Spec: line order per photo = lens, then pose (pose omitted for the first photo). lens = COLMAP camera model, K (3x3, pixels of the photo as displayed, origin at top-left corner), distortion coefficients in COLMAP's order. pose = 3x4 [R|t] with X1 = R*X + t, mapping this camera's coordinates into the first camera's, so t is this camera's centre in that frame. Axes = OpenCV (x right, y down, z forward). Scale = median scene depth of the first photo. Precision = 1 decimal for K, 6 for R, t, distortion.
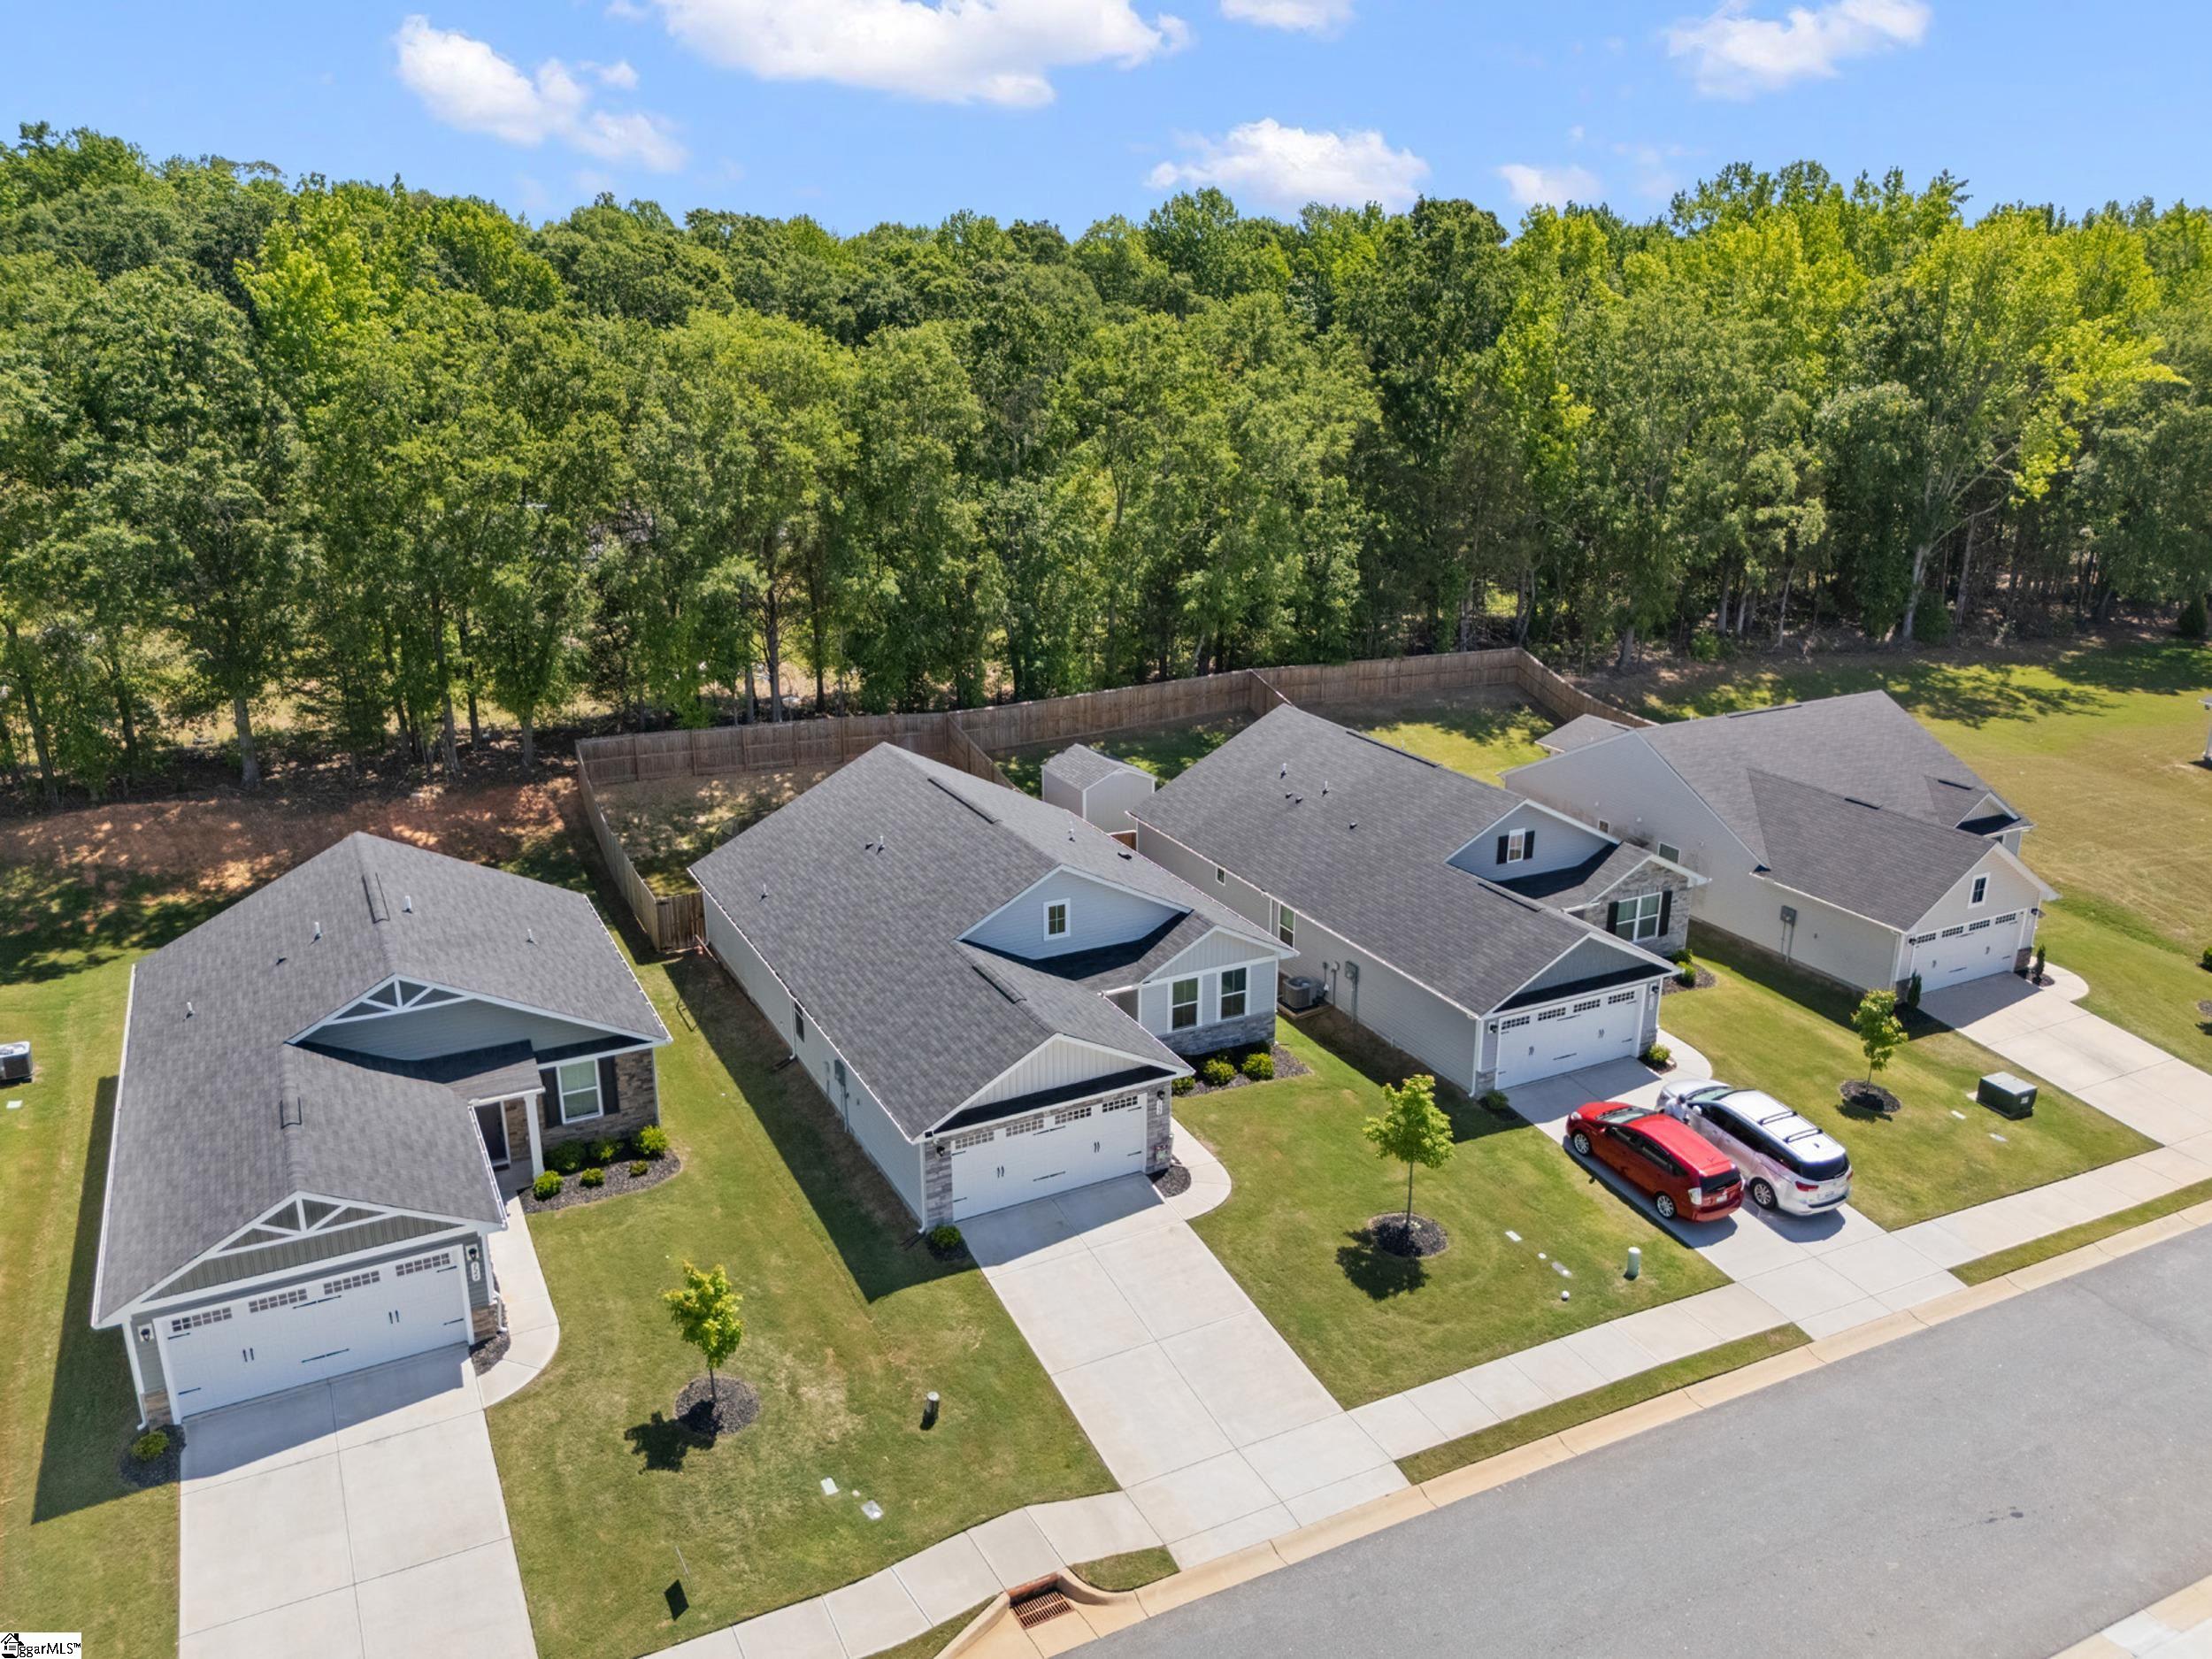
lens RADIAL K [[1624.9, 0, 1106.0], [0, 1624.9, 829.5], [0, 0, 1]] dist [0.075435, -0.097252]
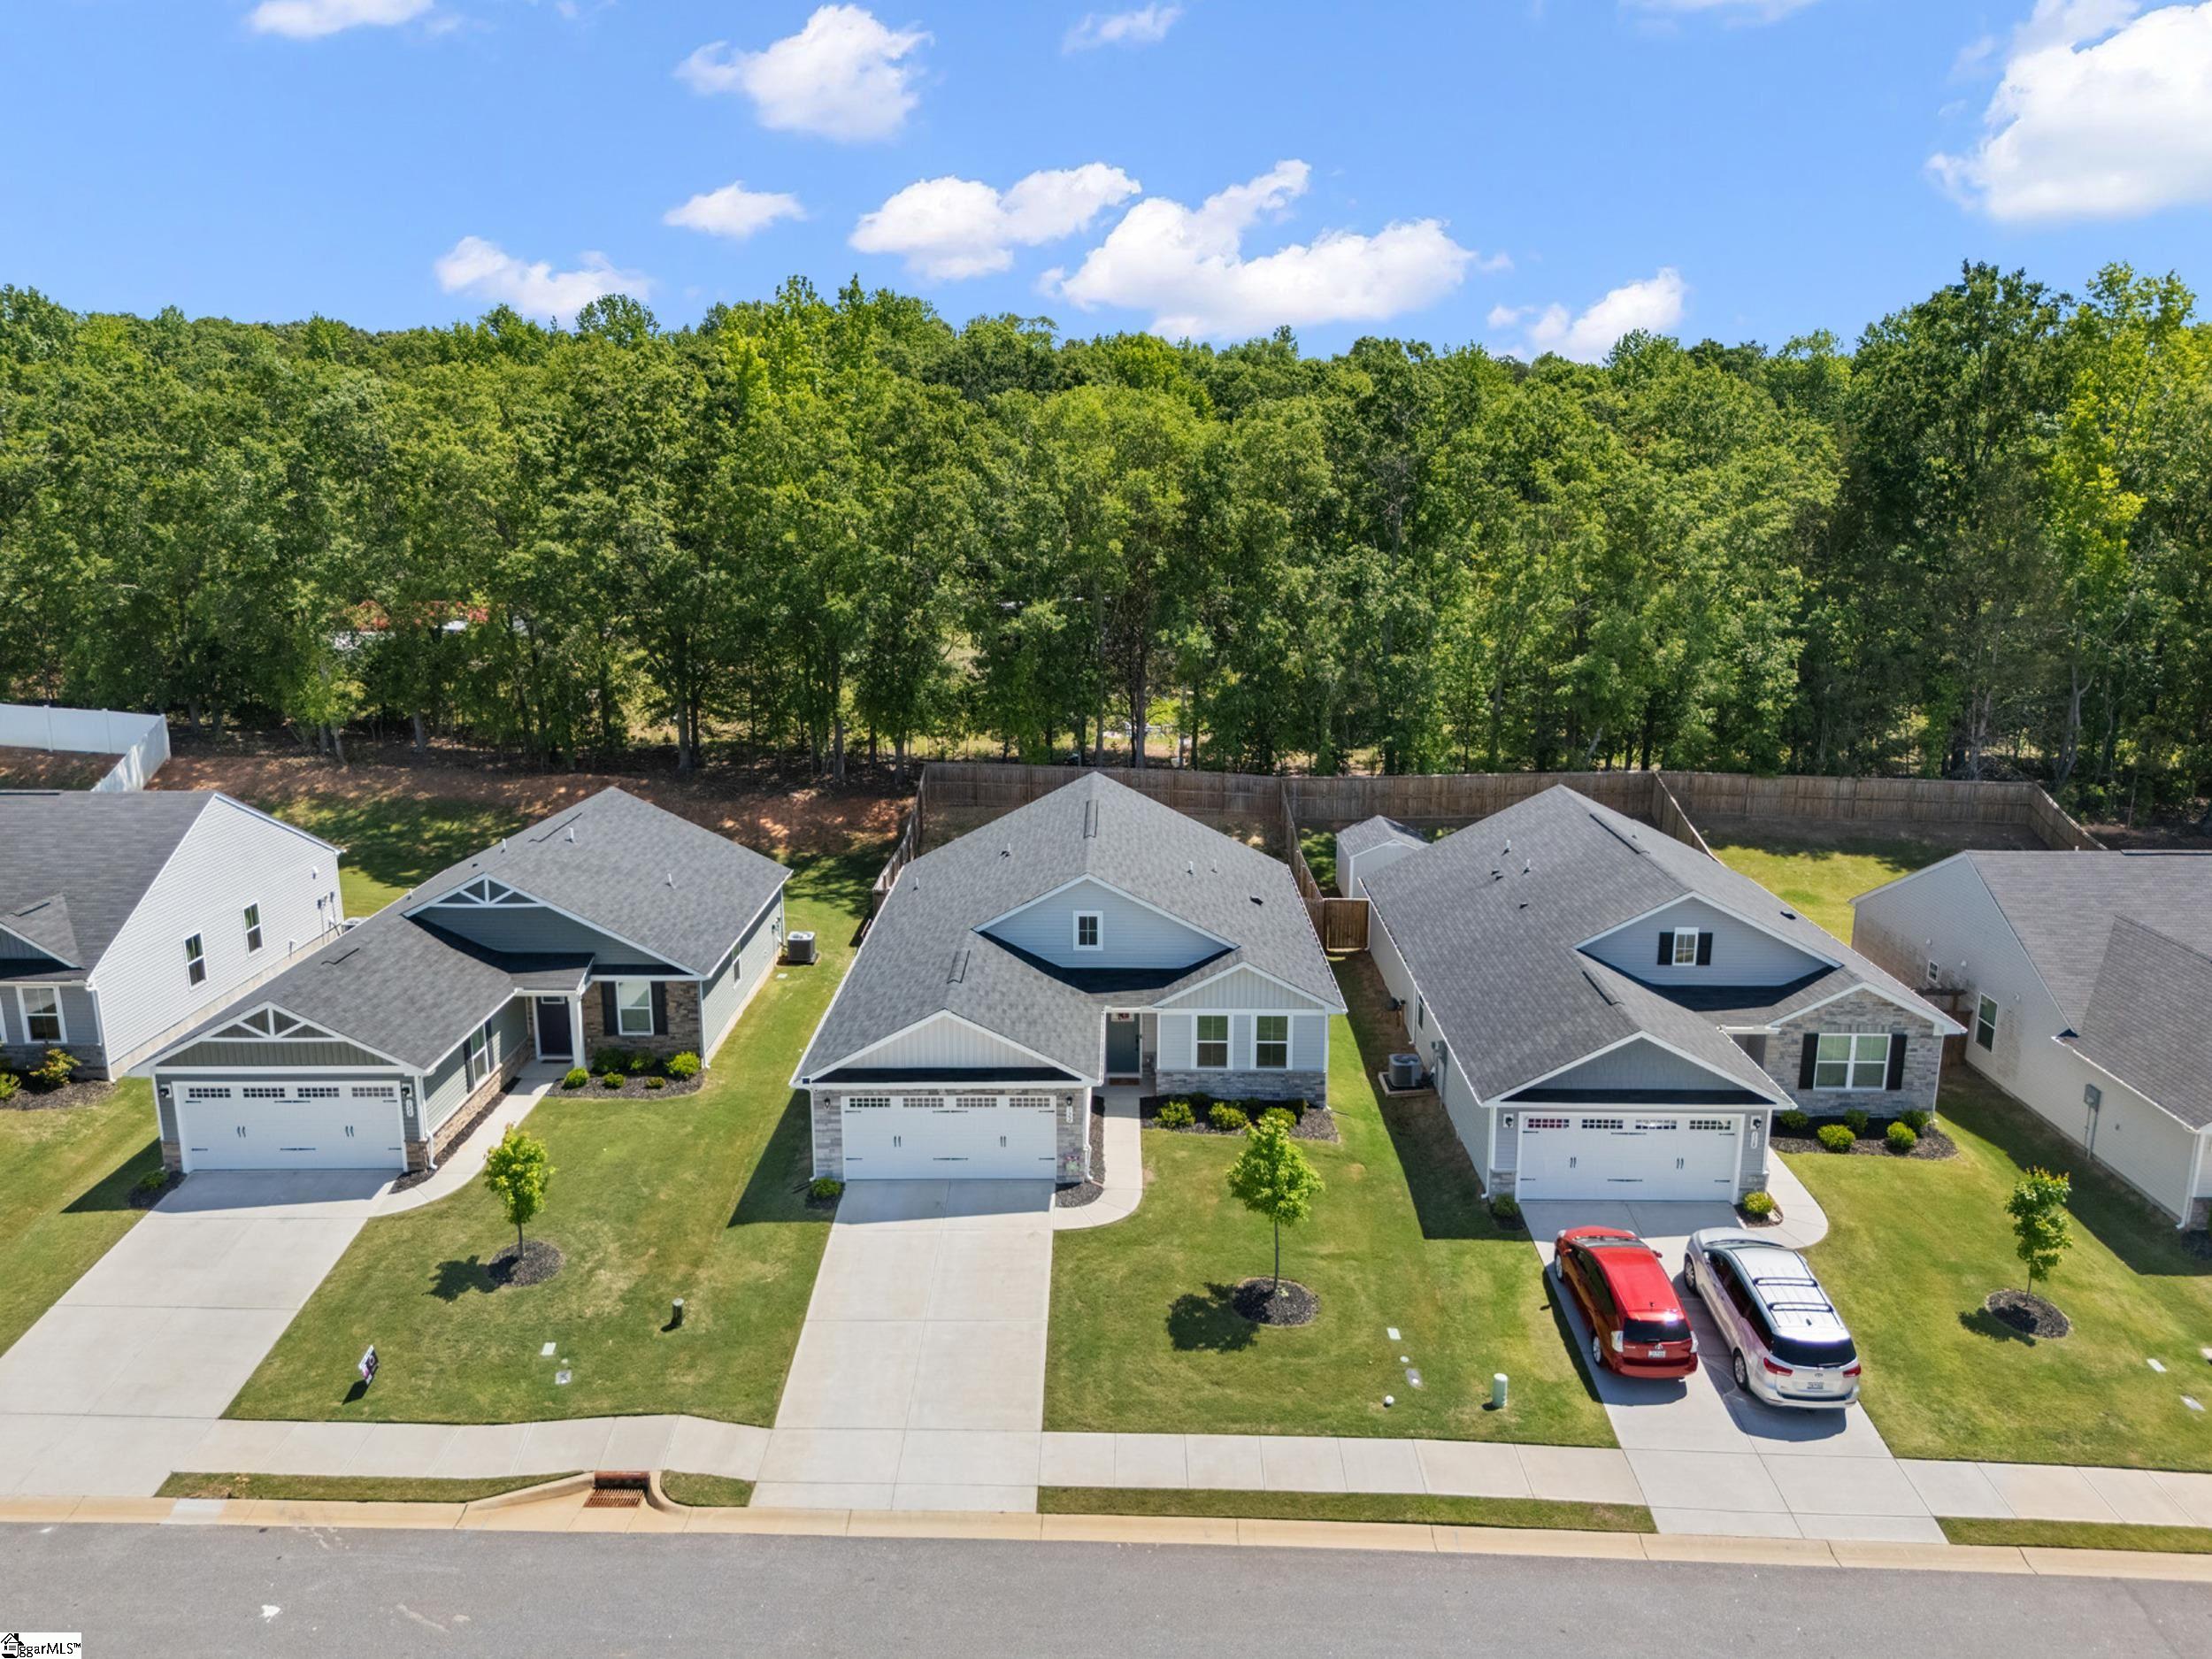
lens RADIAL K [[1624.9, 0, 1106.0], [0, 1624.9, 829.5], [0, 0, 1]] dist [0.075435, -0.097252]
pose [[0.883834, 0.105269, -0.455803, 0.472790], [-0.144421, 0.988158, -0.051825, 0.048577], [0.444950, 0.111632, 0.888571, 0.121744]]
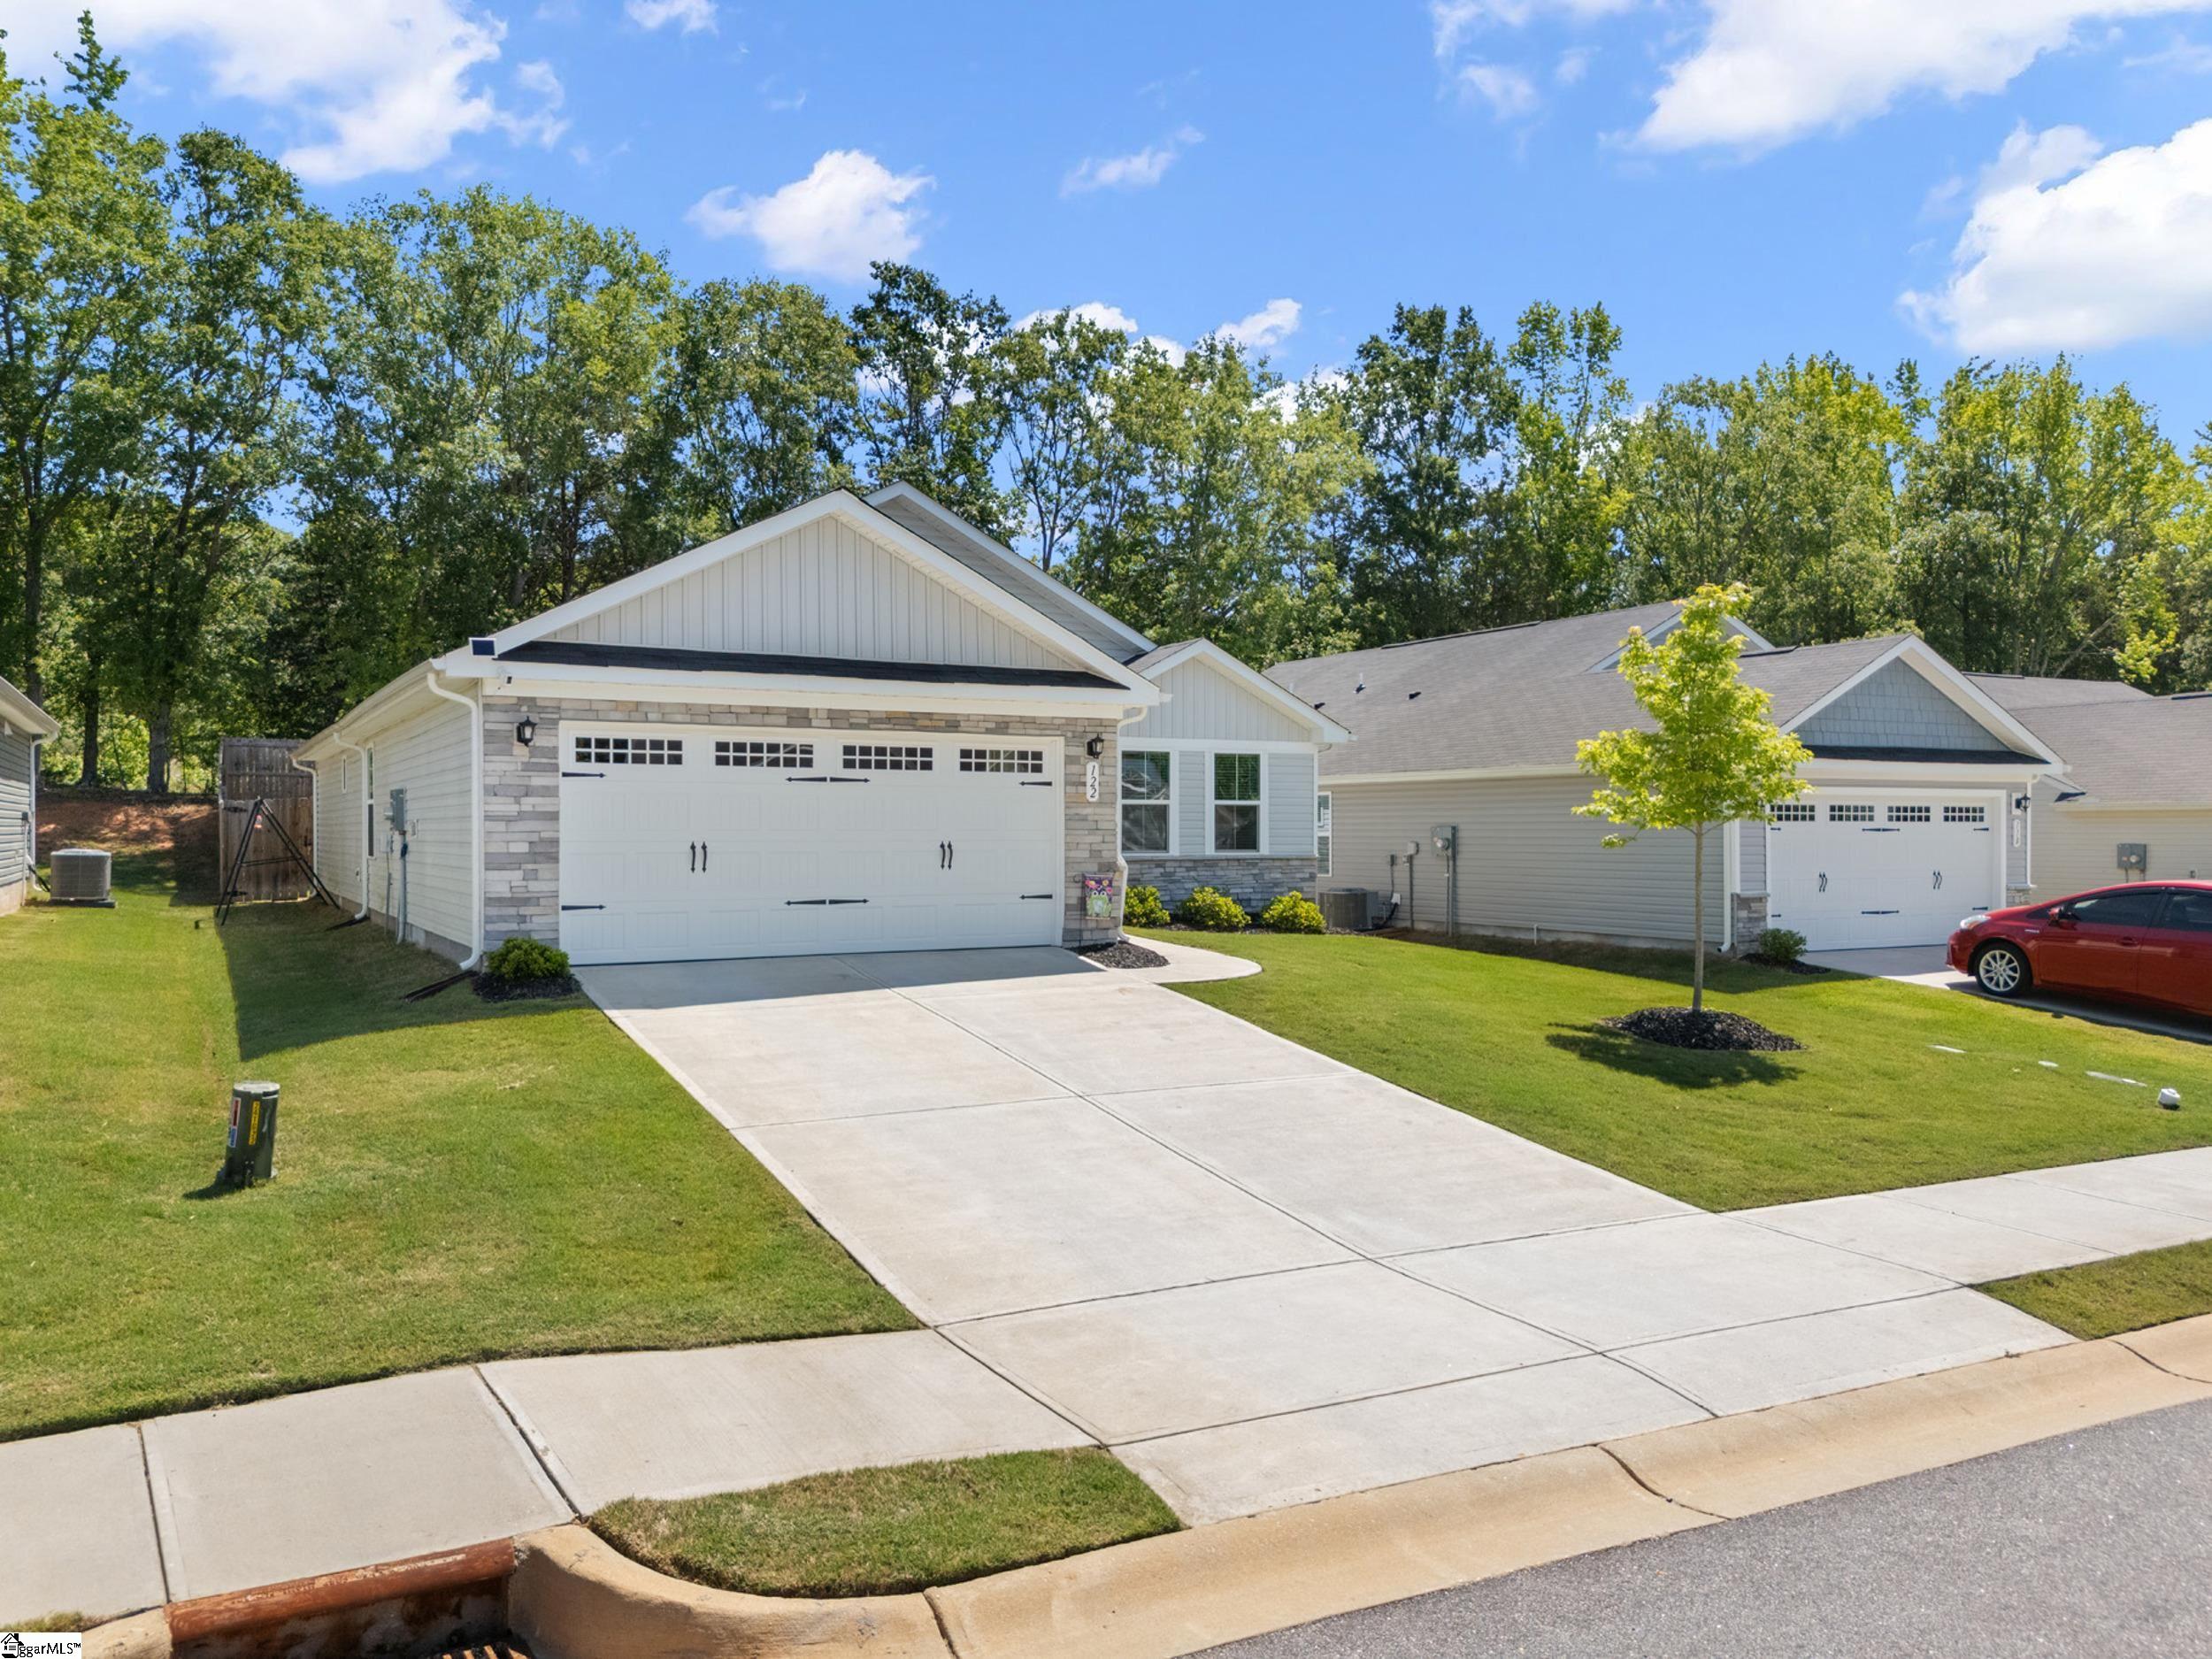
lens RADIAL K [[1632.6, 0, 1106.0], [0, 1632.6, 829.5], [0, 0, 1]] dist [0.060994, -0.058760]
pose [[0.999488, -0.002257, 0.031915, 0.022141], [0.012265, 0.948336, -0.317030, 0.317741], [-0.029551, 0.317259, 0.947878, 0.581035]]
